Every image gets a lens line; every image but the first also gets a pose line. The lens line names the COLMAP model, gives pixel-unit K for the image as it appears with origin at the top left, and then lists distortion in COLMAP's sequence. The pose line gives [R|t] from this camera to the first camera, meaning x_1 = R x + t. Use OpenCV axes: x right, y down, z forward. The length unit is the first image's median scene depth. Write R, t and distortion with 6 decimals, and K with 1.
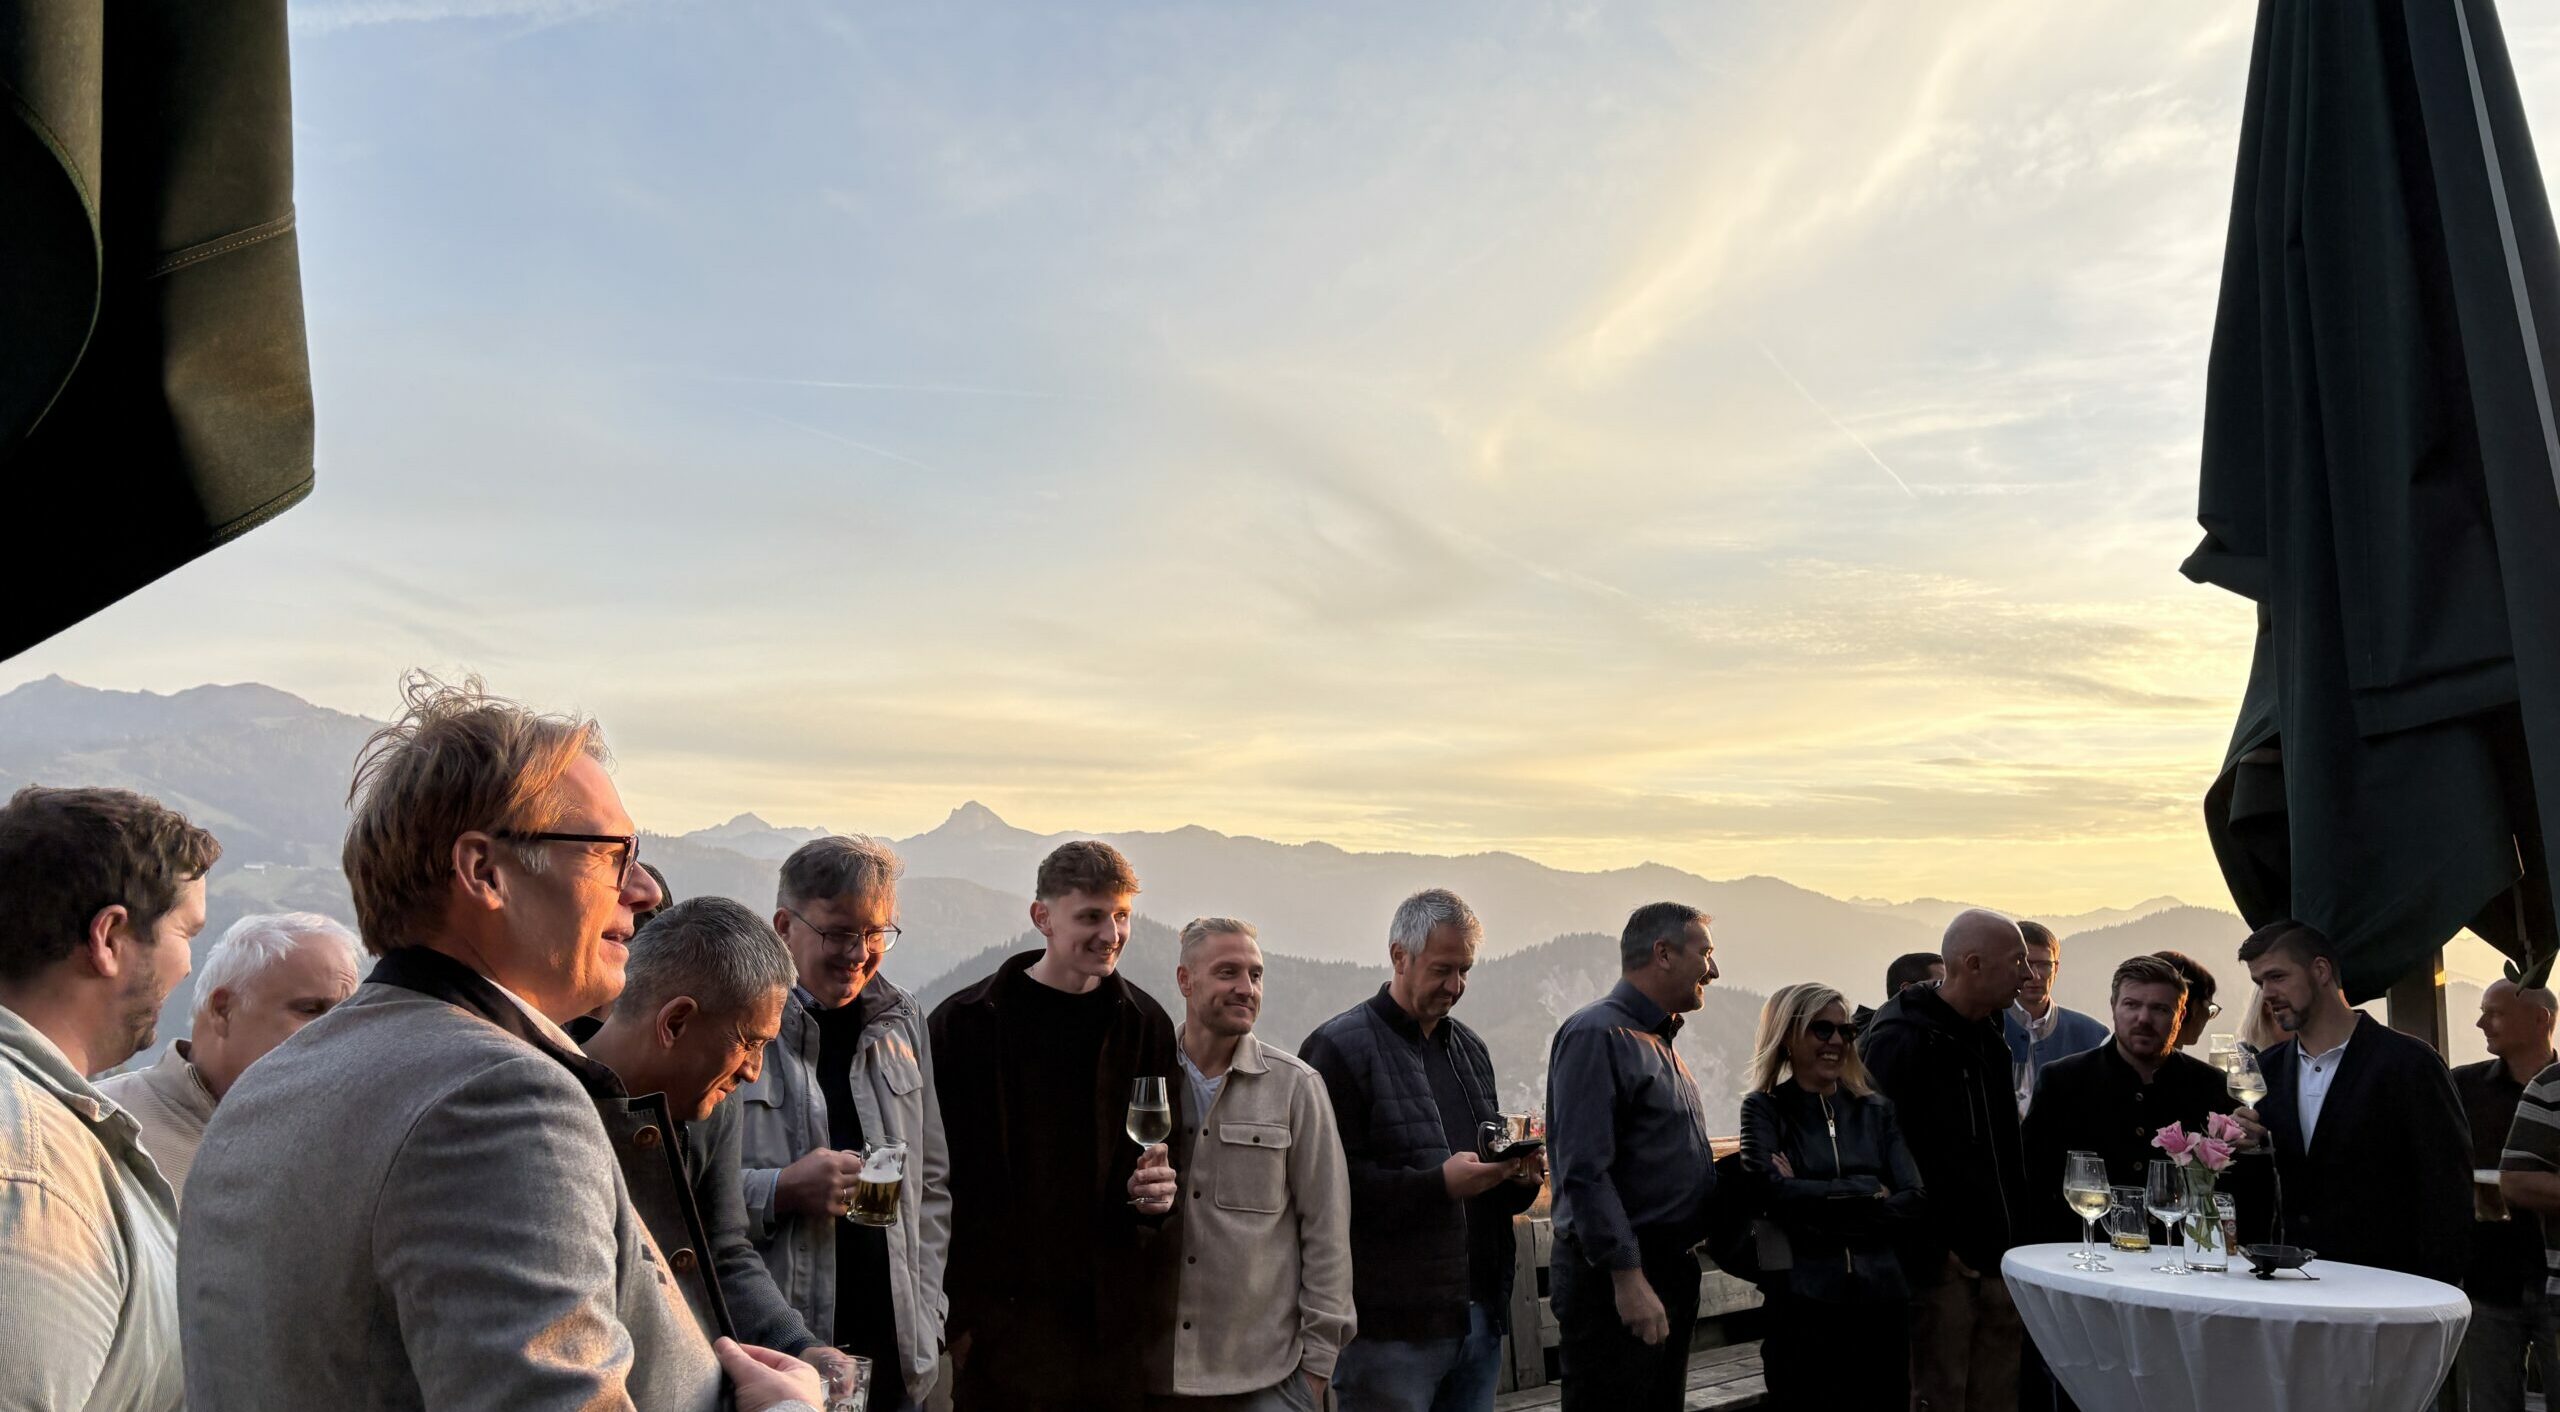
lens RADIAL K [[1898.3, 0, 1280.1], [0, 1898.3, 712.0], [0, 0, 1]] dist [0.010929, 0.002784]
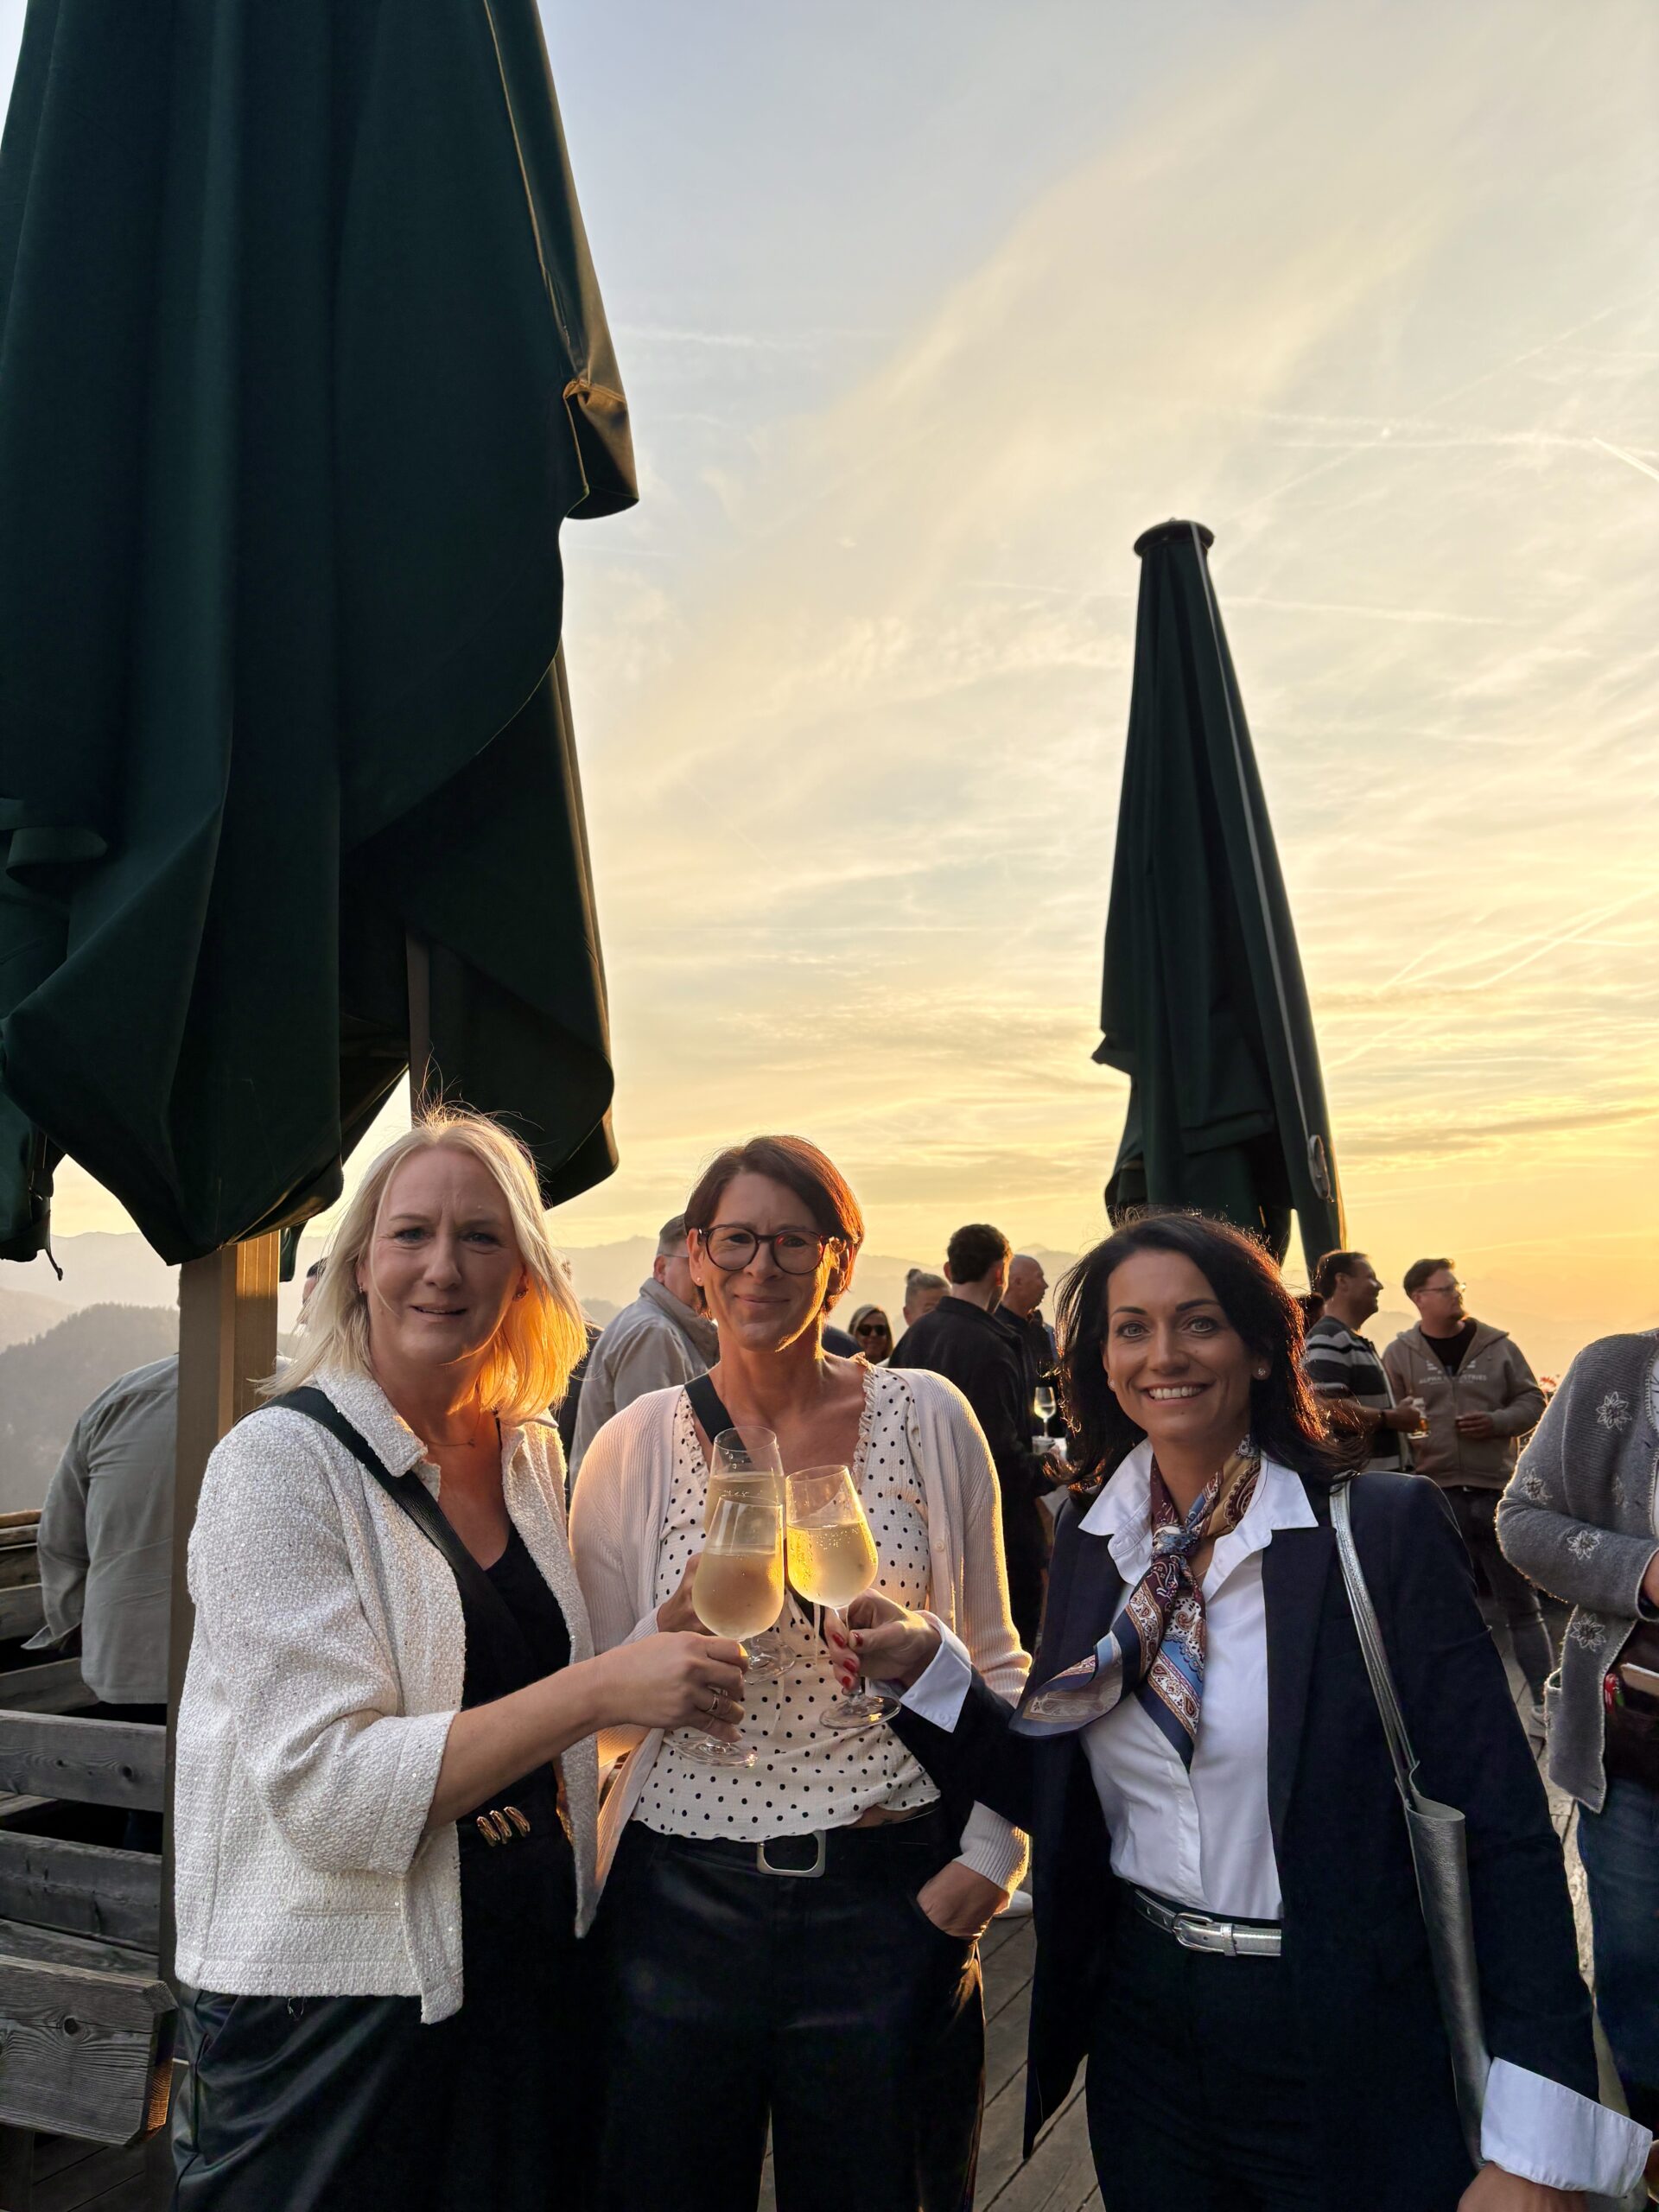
lens RADIAL K [[1681.8, 0, 829.0], [0, 1681.8, 1104.0], [0, 0, 1]] dist [0.000428, 0.010822]
pose [[0.953053, -0.002001, 0.302798, -0.204802], [0.002180, 0.999998, -0.000256, -0.032111], [-0.302797, 0.000904, 0.953055, -0.360706]]
